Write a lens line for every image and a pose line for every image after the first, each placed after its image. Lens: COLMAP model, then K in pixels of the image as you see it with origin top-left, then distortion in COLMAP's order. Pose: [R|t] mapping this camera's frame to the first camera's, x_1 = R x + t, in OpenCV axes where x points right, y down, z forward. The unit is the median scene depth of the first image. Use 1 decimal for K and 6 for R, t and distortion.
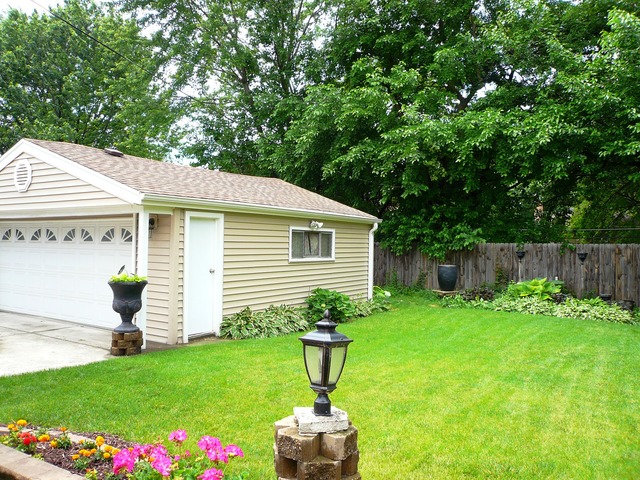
lens RADIAL K [[534.7, 0, 313.6], [0, 534.7, 236.9], [0, 0, 1]] dist [-0.116660, 0.079850]
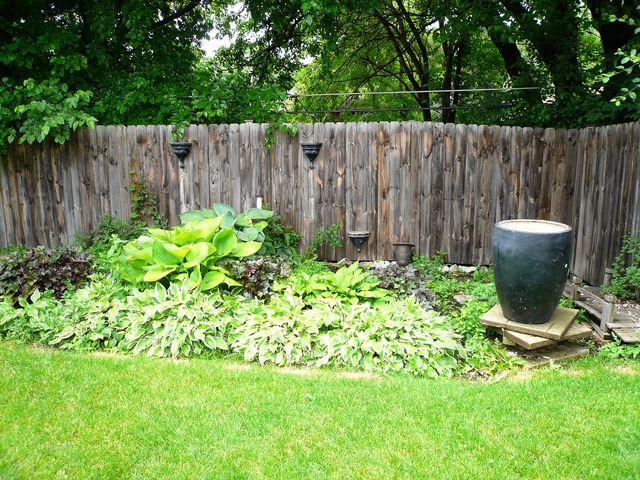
lens RADIAL K [[534.7, 0, 316.2], [0, 534.7, 235.4], [0, 0, 1]] dist [-0.116660, 0.079850]
pose [[0.879168, -0.100935, 0.465699, 0.308577], [0.009635, 0.980874, 0.194404, 0.020188], [-0.476414, -0.166426, 0.863326, 0.610390]]
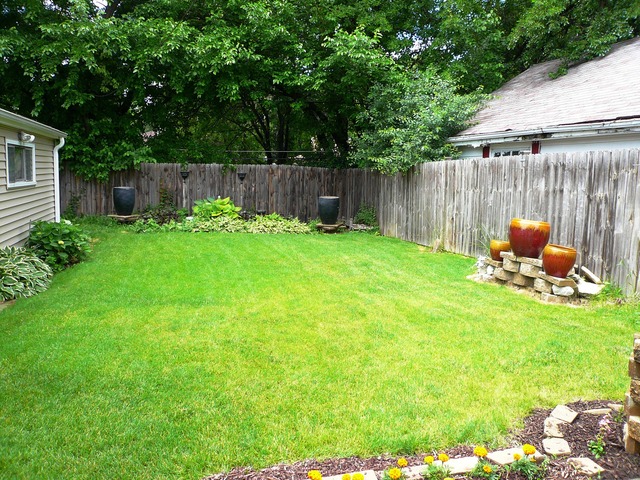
lens RADIAL K [[534.7, 0, 315.1], [0, 534.7, 235.0], [0, 0, 1]] dist [-0.116660, 0.079850]
pose [[0.664340, -0.088683, 0.742151, -0.220520], [-0.022350, 0.990135, 0.138322, 0.002213], [-0.747096, -0.108480, 0.655804, 0.157998]]
